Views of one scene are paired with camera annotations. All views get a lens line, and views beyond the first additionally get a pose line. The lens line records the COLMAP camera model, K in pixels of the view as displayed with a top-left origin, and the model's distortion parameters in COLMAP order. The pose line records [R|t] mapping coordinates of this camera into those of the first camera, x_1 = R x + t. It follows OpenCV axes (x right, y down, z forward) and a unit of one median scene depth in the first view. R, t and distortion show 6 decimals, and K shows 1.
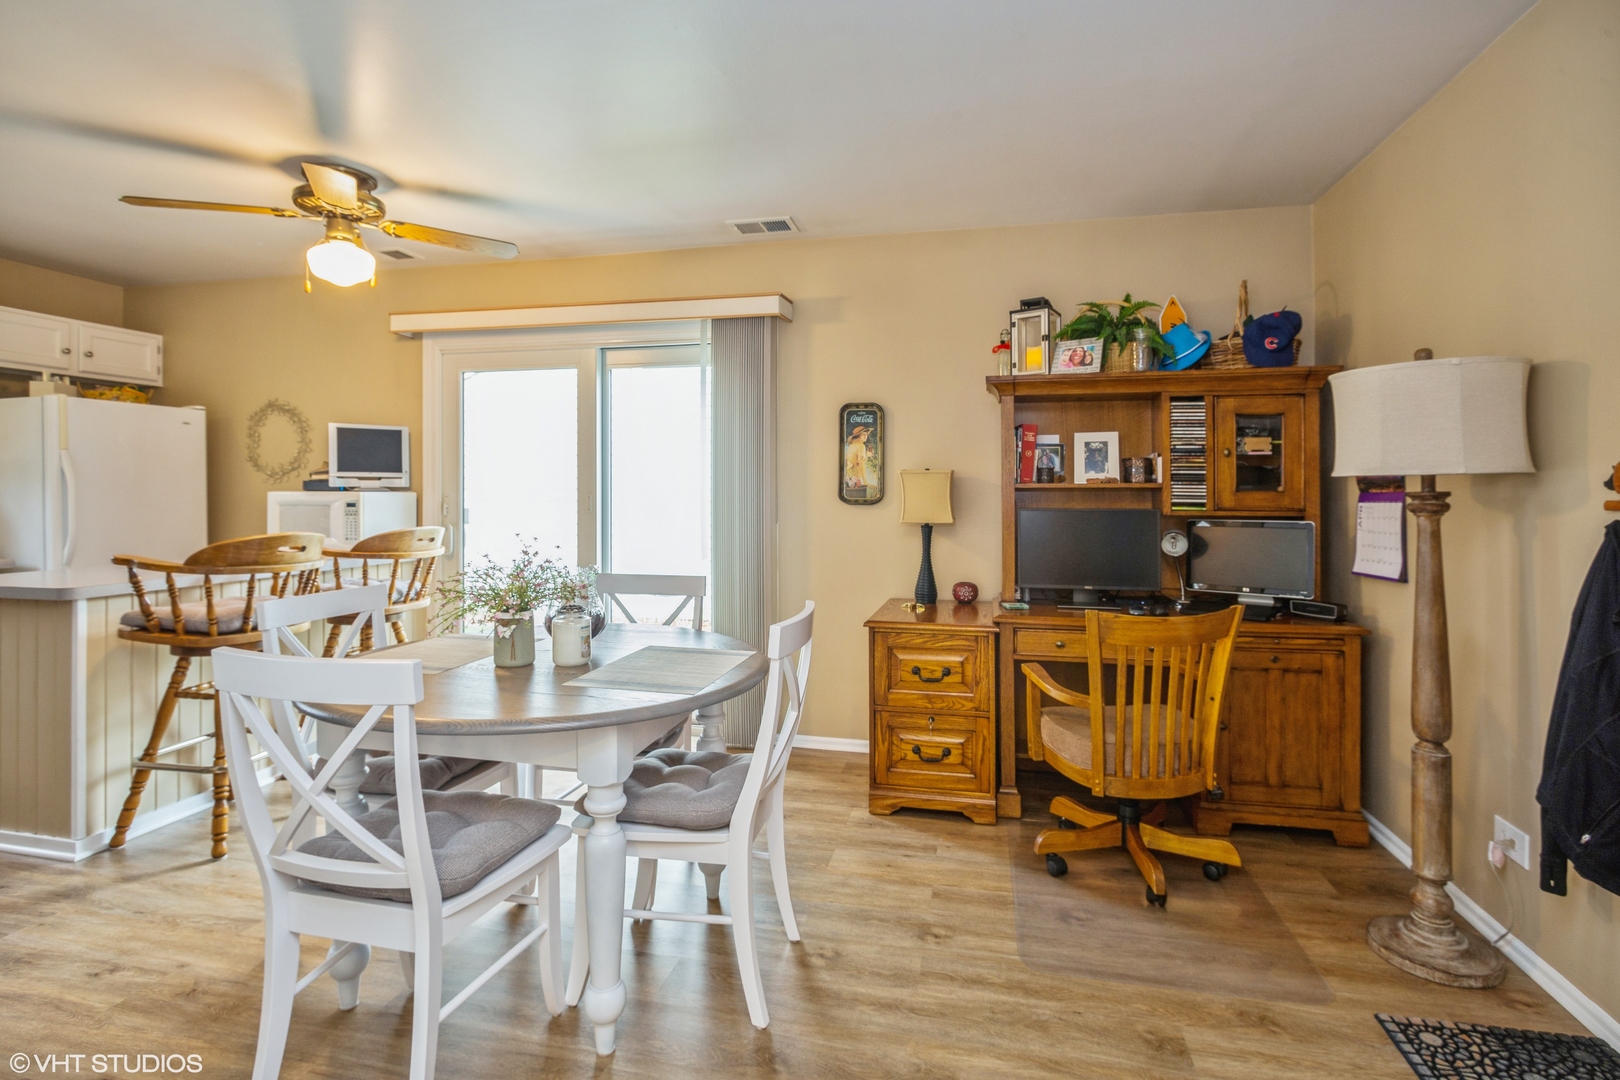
lens RADIAL K [[812.1, 0, 808.6], [0, 812.1, 489.0], [0, 0, 1]] dist [-0.025489, 0.005750]
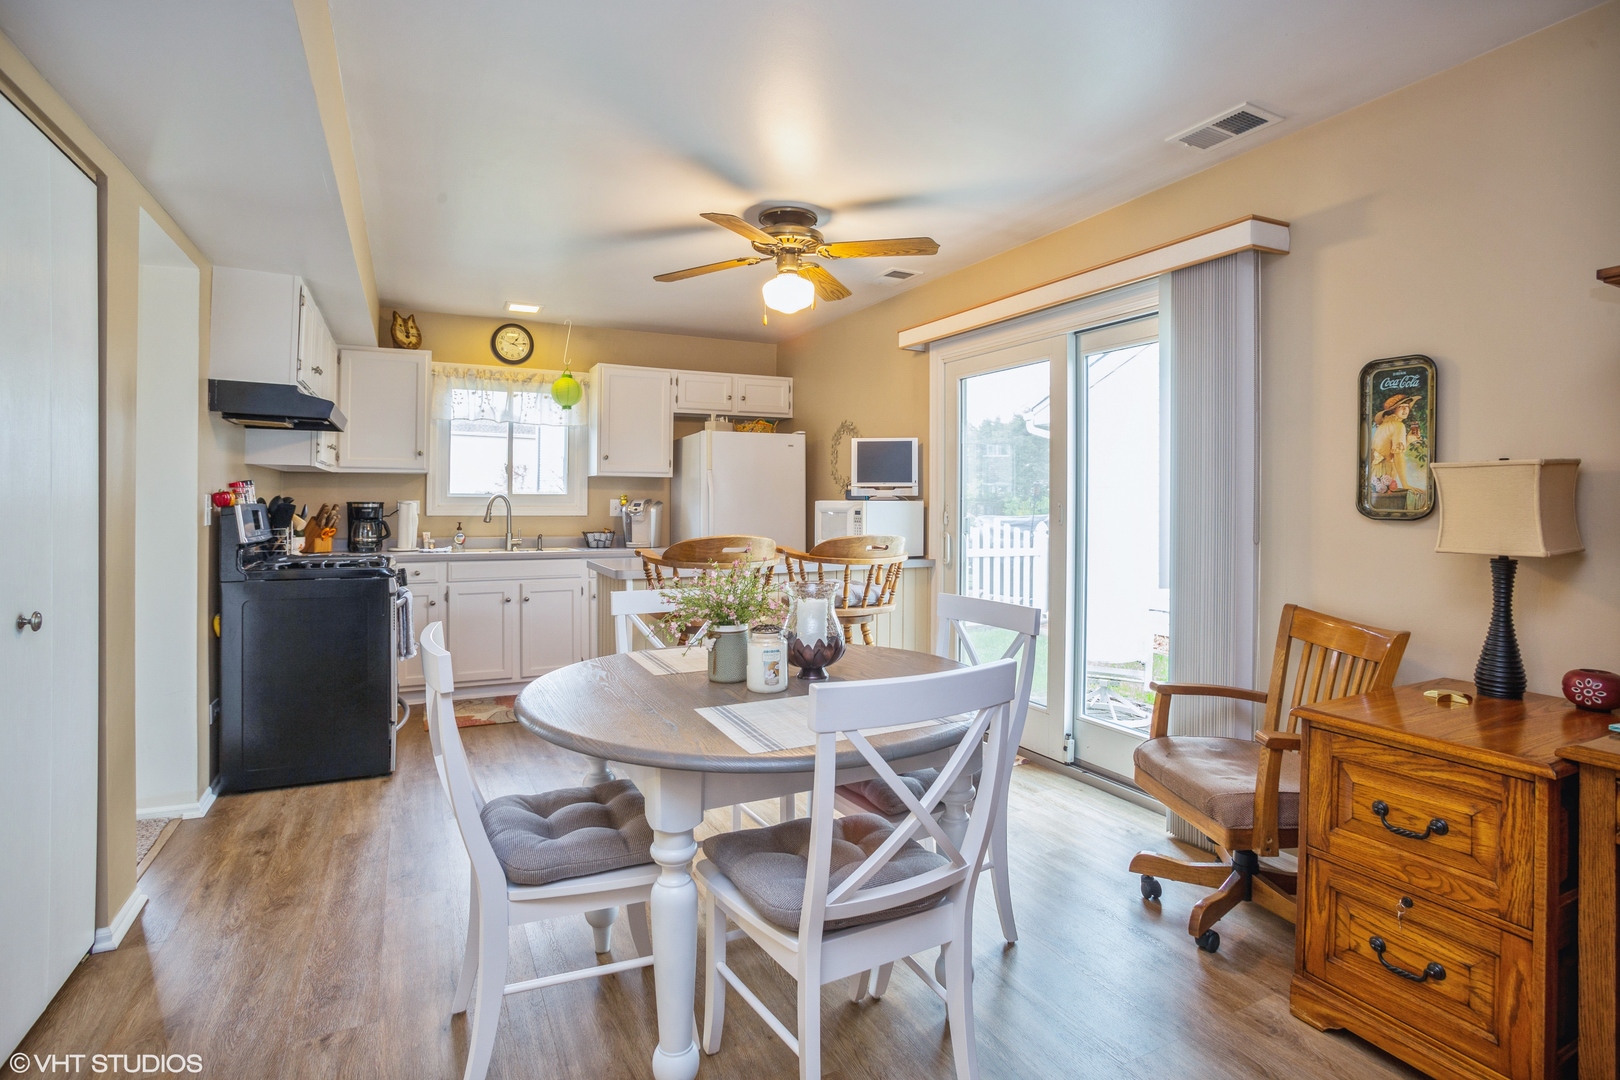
lens RADIAL K [[812.1, 0, 809.0], [0, 812.1, 503.3], [0, 0, 1]] dist [-0.025489, 0.005750]
pose [[0.635469, 0.001227, -0.772126, 0.253180], [0.003605, 0.999983, 0.004556, 0.001481], [0.772118, -0.005679, 0.635454, 0.260655]]
